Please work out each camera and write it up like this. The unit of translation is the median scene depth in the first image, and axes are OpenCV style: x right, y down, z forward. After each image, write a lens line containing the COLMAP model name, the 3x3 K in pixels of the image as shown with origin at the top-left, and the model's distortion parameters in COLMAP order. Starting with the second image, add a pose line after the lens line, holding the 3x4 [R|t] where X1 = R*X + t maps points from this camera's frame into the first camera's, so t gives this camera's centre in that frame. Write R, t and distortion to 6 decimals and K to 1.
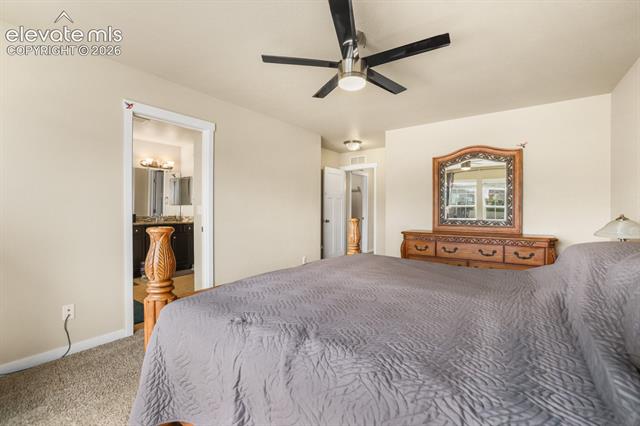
lens RADIAL K [[278.4, 0, 319.4], [0, 278.4, 211.6], [0, 0, 1]] dist [-0.024072, 0.002015]
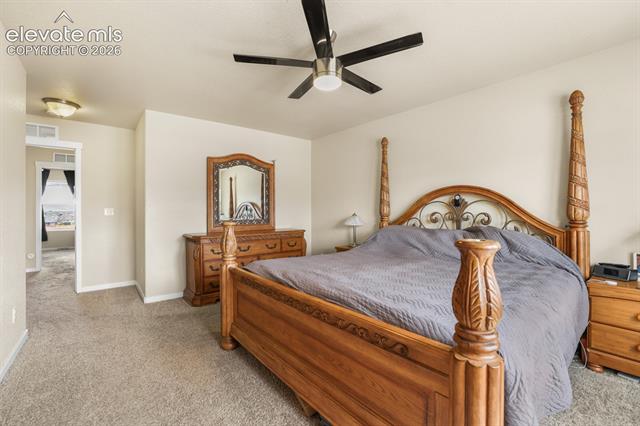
lens RADIAL K [[278.4, 0, 316.1], [0, 278.4, 210.9], [0, 0, 1]] dist [-0.024072, 0.002015]
pose [[0.265835, -0.007319, 0.963991, -0.478247], [0.007917, 0.999954, 0.005409, -0.010545], [-0.963986, 0.006194, 0.265881, 0.441612]]
